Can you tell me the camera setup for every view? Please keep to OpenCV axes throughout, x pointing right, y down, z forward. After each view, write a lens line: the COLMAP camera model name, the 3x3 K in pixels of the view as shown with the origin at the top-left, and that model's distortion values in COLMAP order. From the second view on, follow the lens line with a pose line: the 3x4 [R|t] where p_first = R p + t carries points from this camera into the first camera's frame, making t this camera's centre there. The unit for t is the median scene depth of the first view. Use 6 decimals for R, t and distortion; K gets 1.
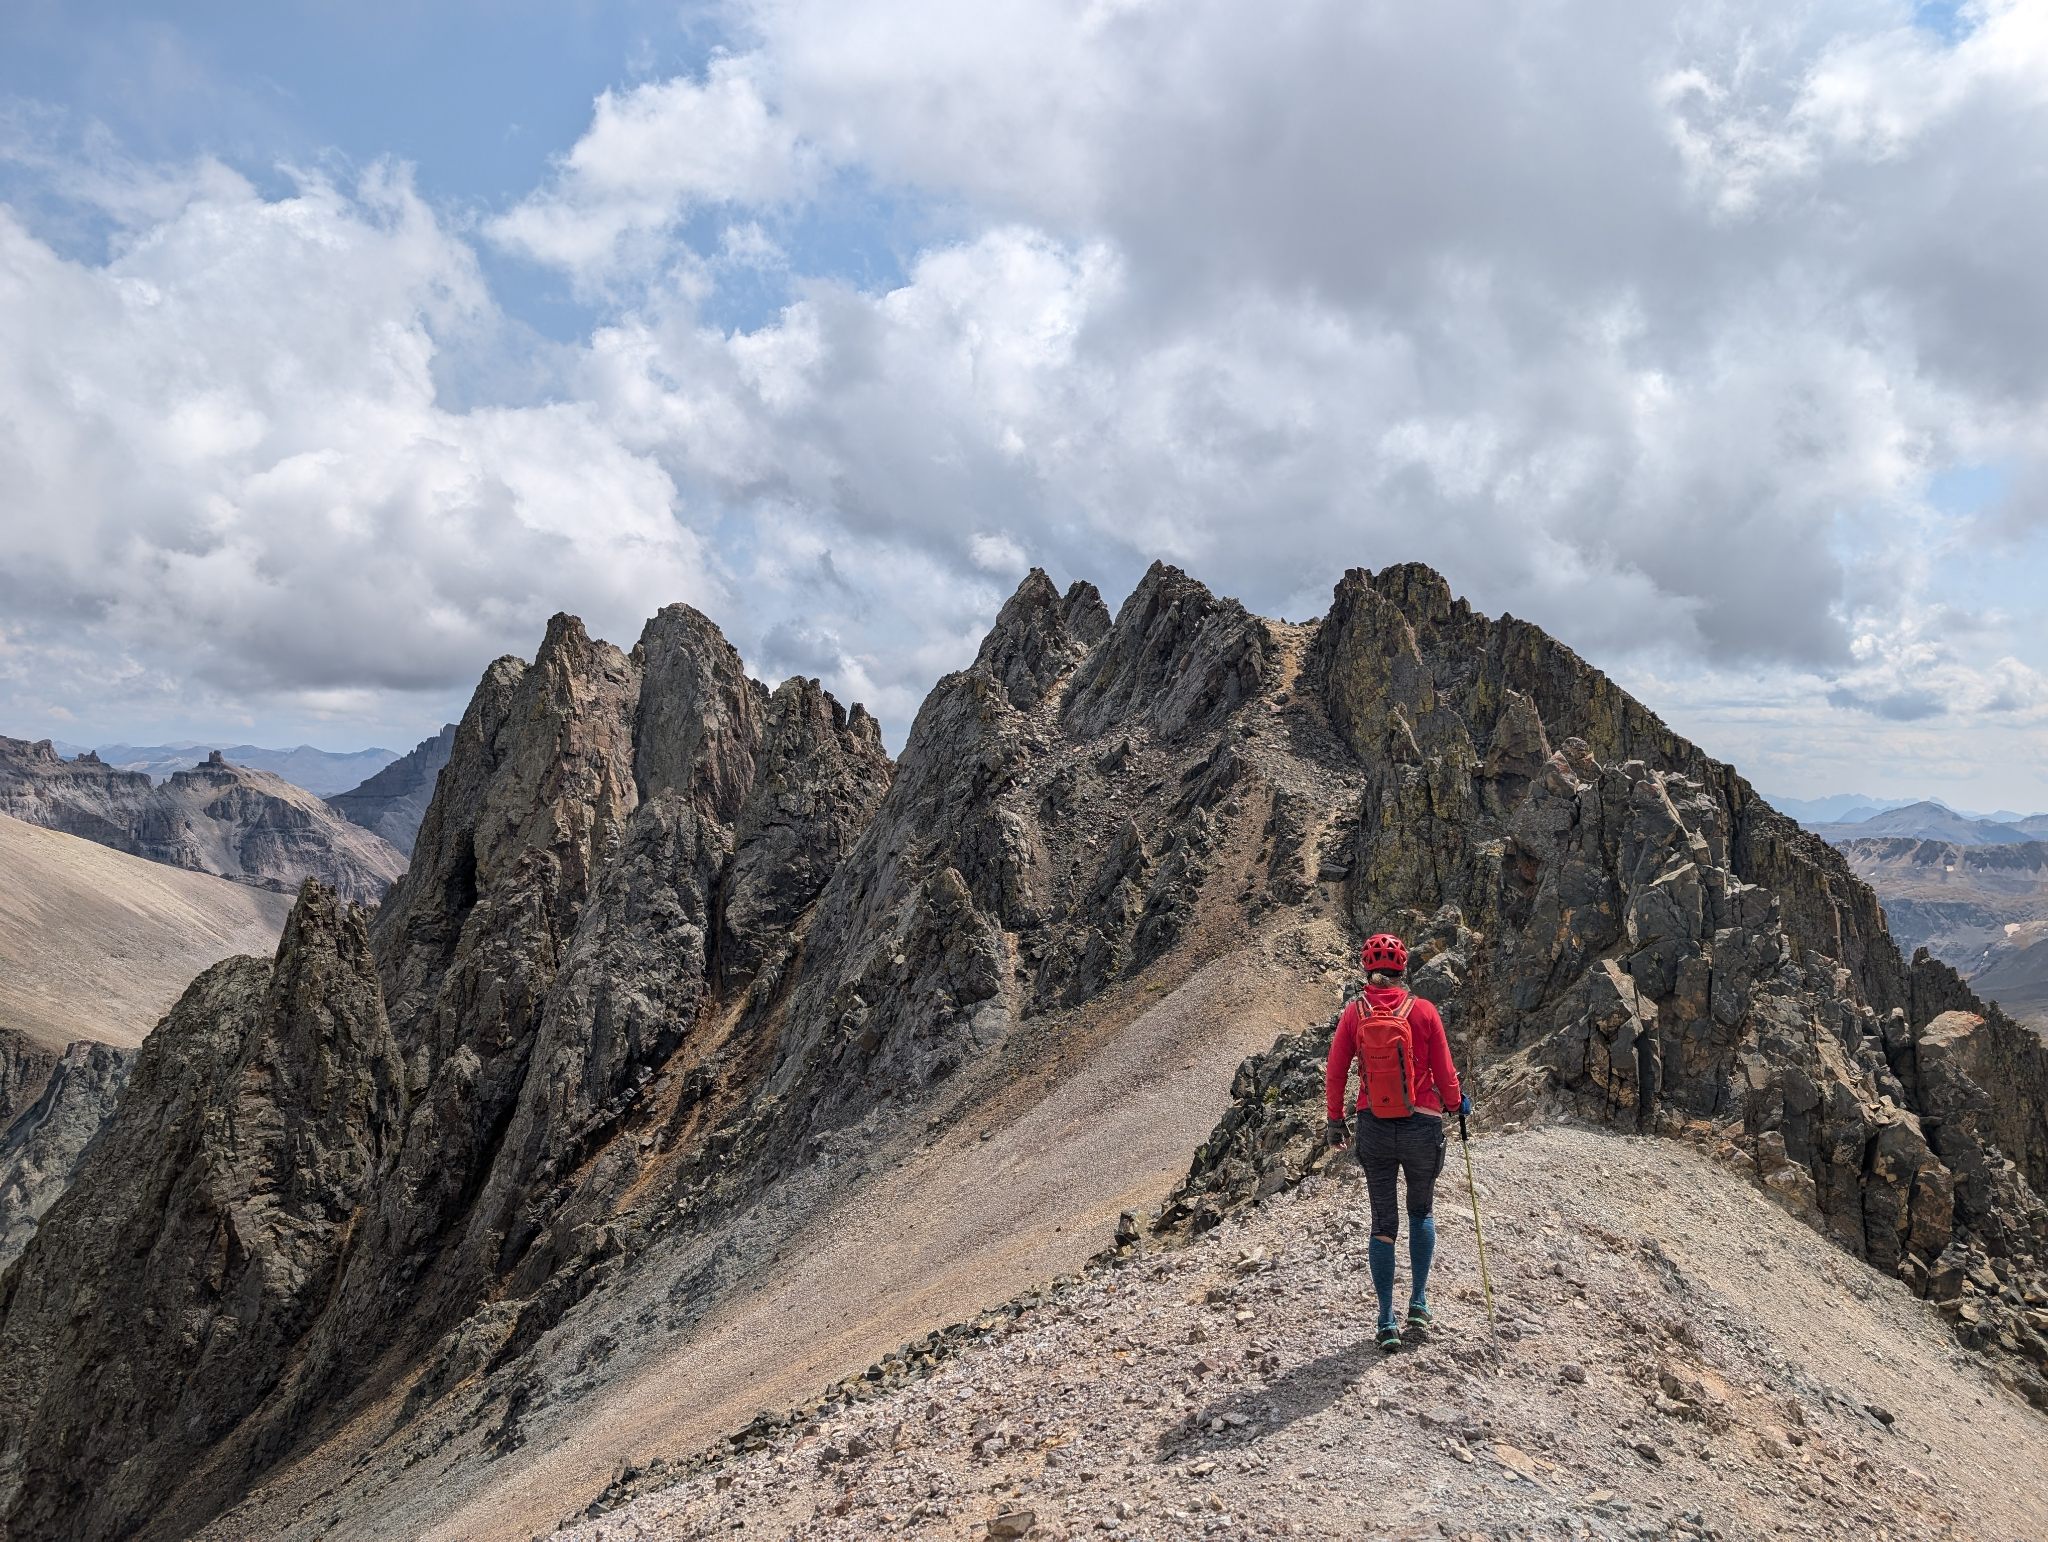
lens RADIAL K [[1427.3, 0, 1028.5], [0, 1427.3, 762.9], [0, 0, 1]] dist [0.002607, -0.006118]
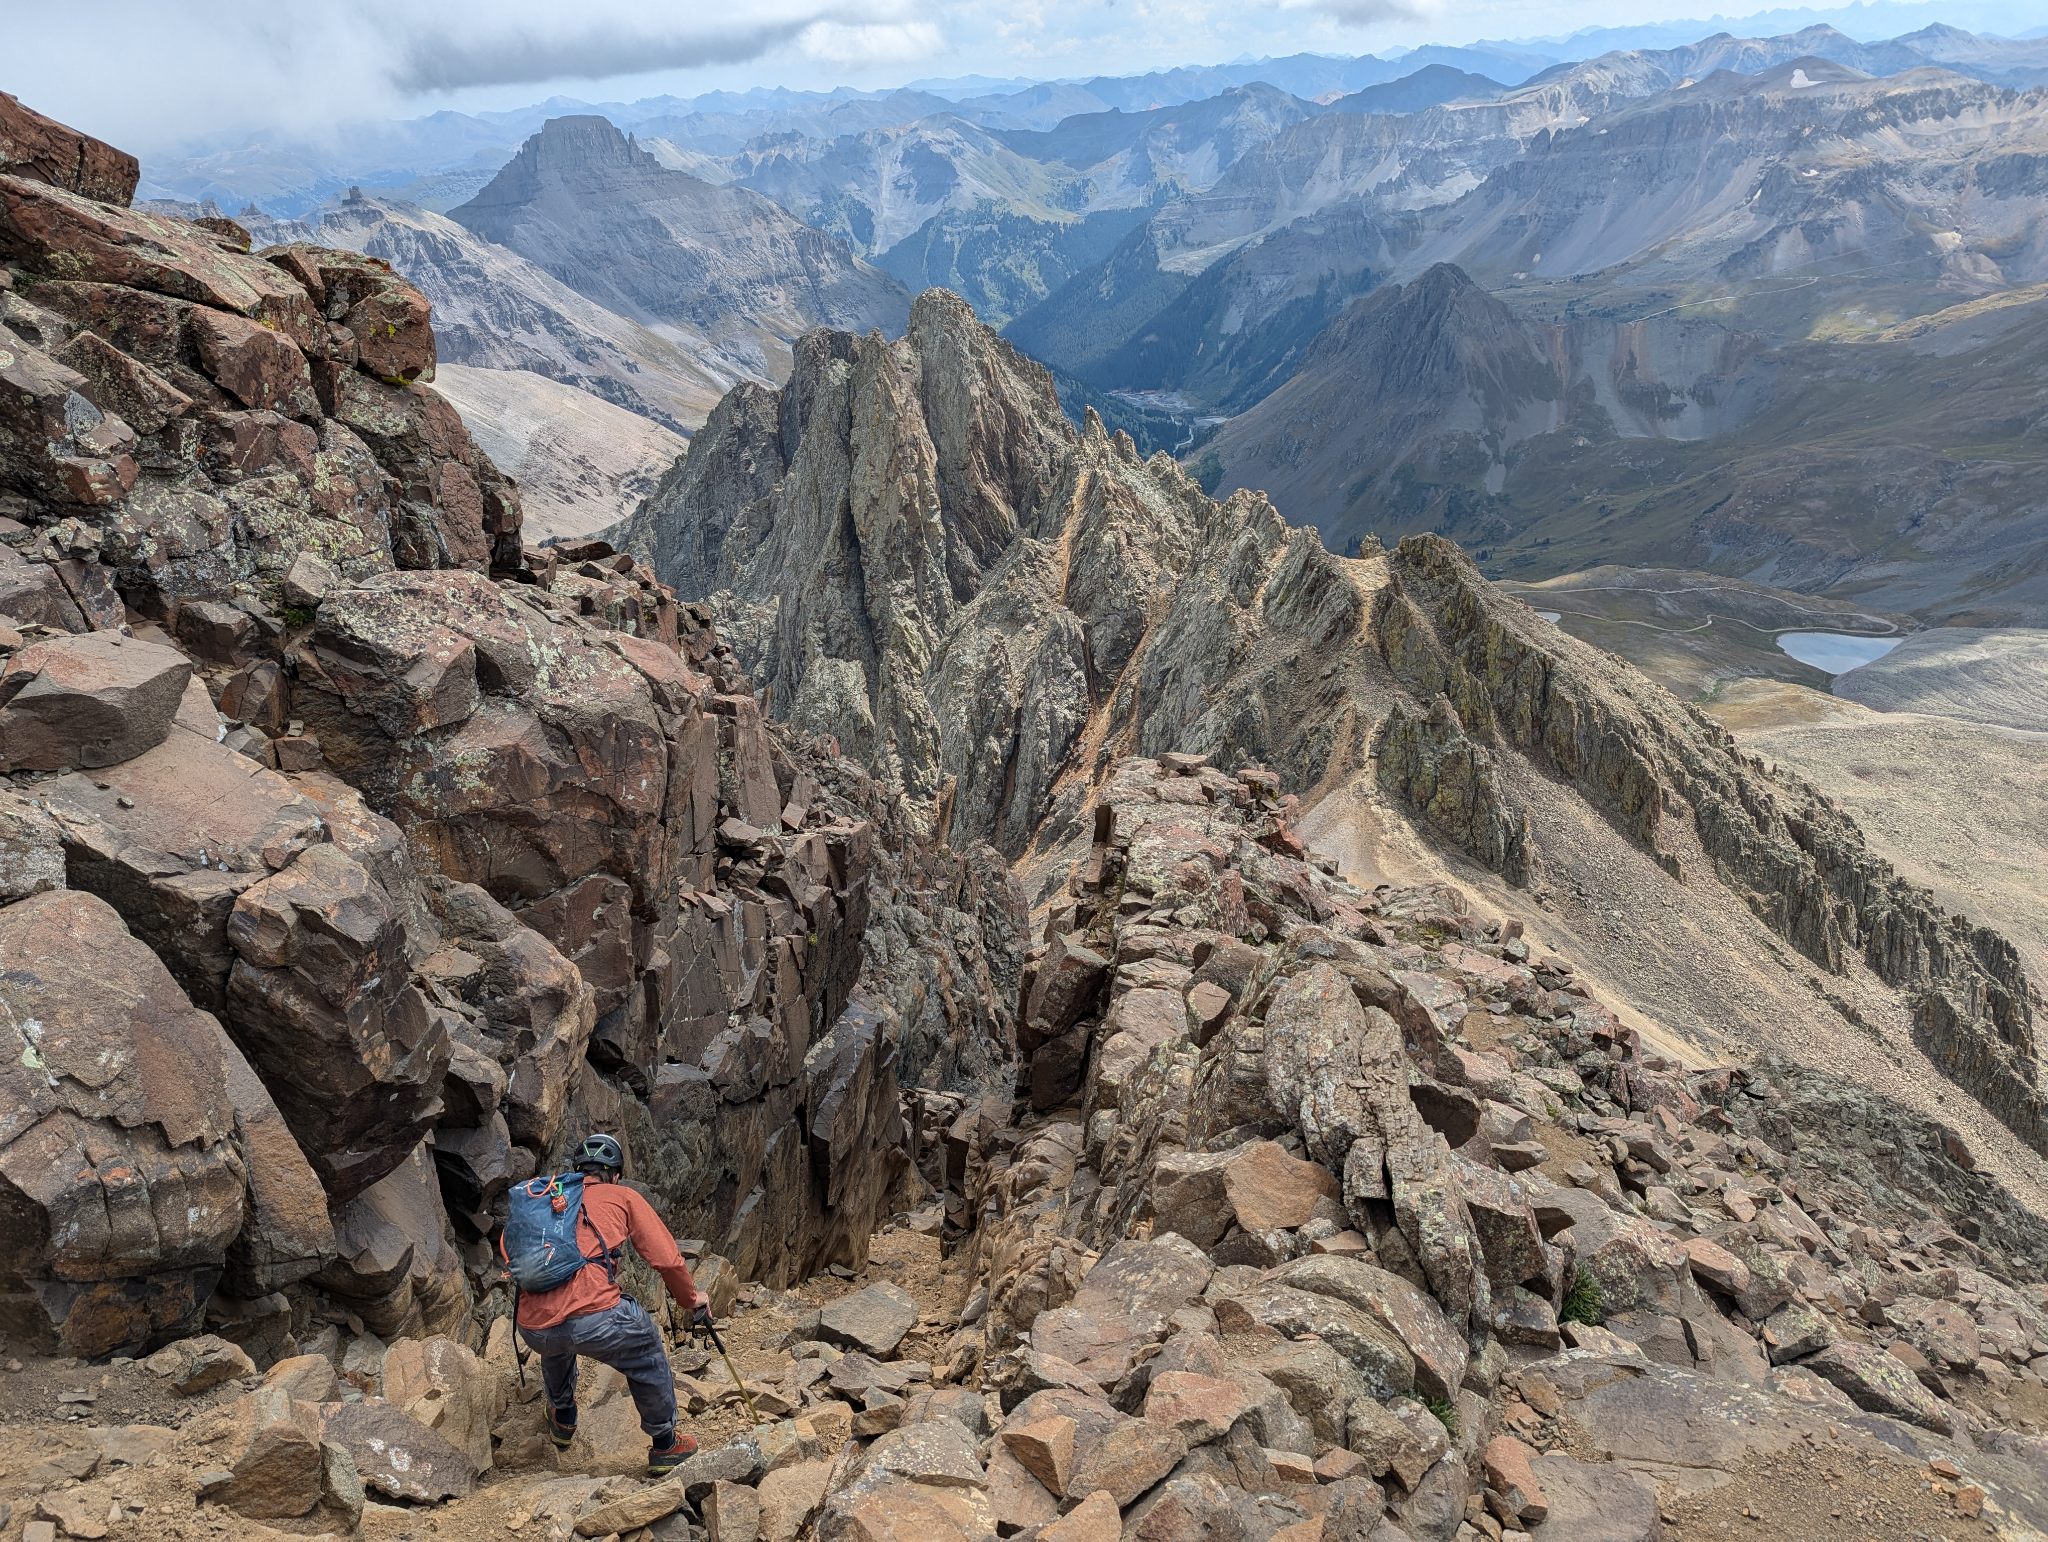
lens RADIAL K [[1411.4, 0, 1007.8], [0, 1411.4, 773.4], [0, 0, 1]] dist [0.064213, -0.067864]
pose [[0.994017, -0.050704, -0.096740, -0.161625], [0.090145, 0.880961, 0.464522, -0.812697], [0.061672, -0.470464, 0.880262, -1.026381]]
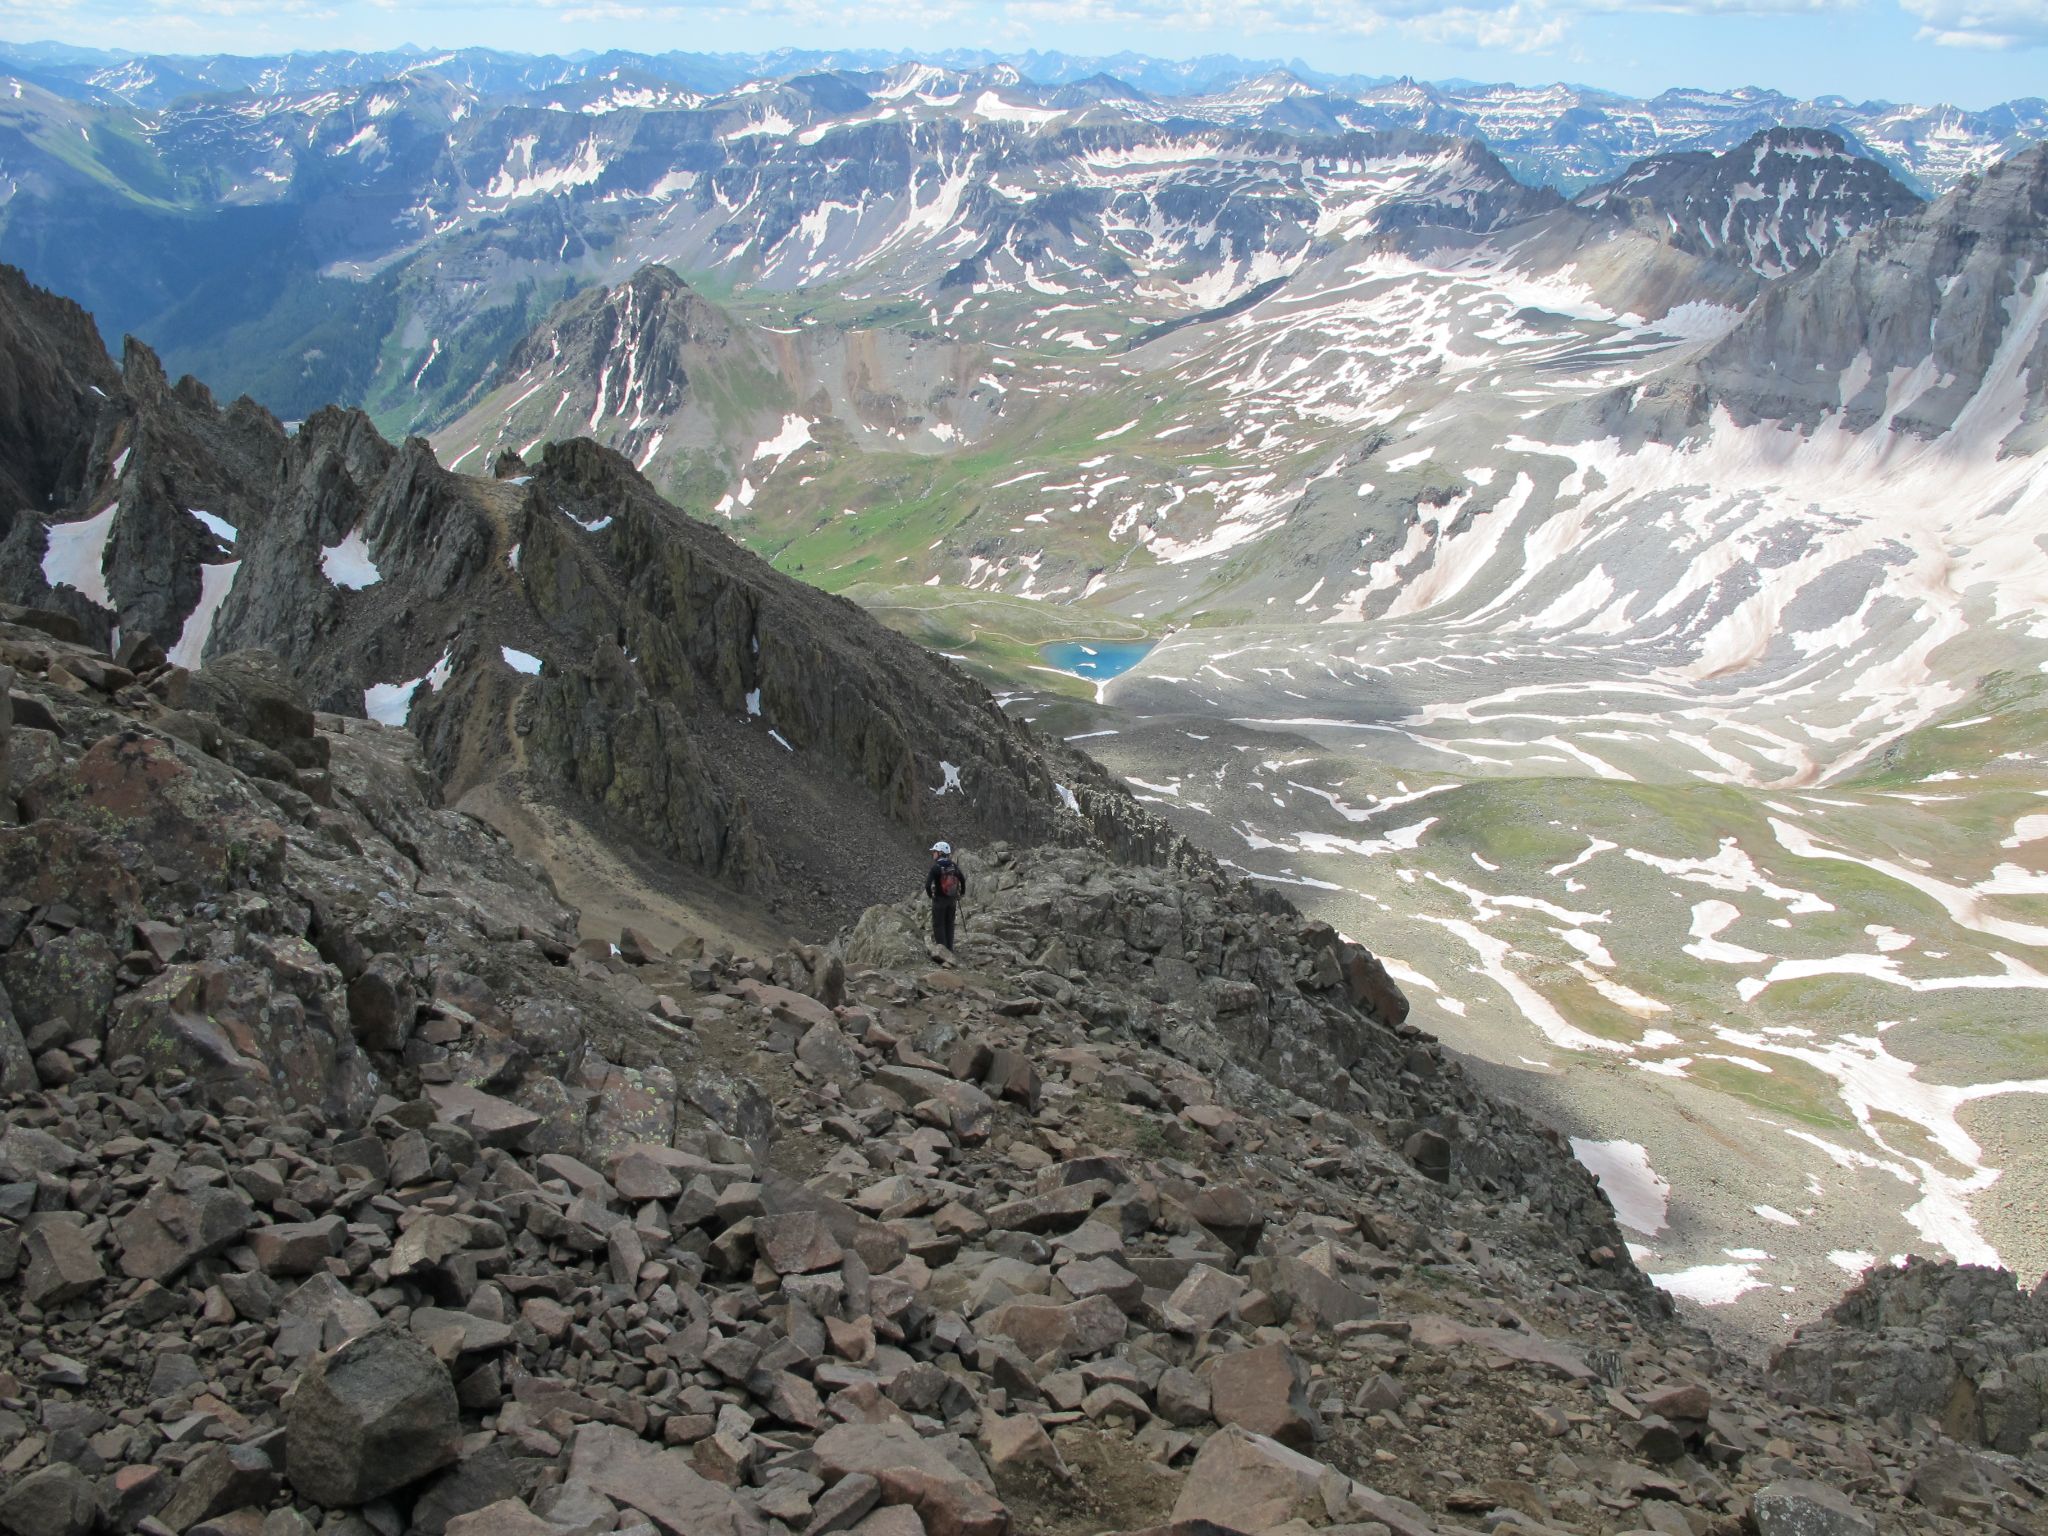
lens RADIAL K [[1675.2, 0, 1024.0], [0, 1675.2, 768.0], [0, 0, 1]] dist [-0.129801, 0.000577]
pose [[0.916611, -0.156568, 0.367846, -0.005739], [-0.015615, 0.905398, 0.424278, -0.542648], [-0.399475, -0.394641, 0.827453, -0.774741]]
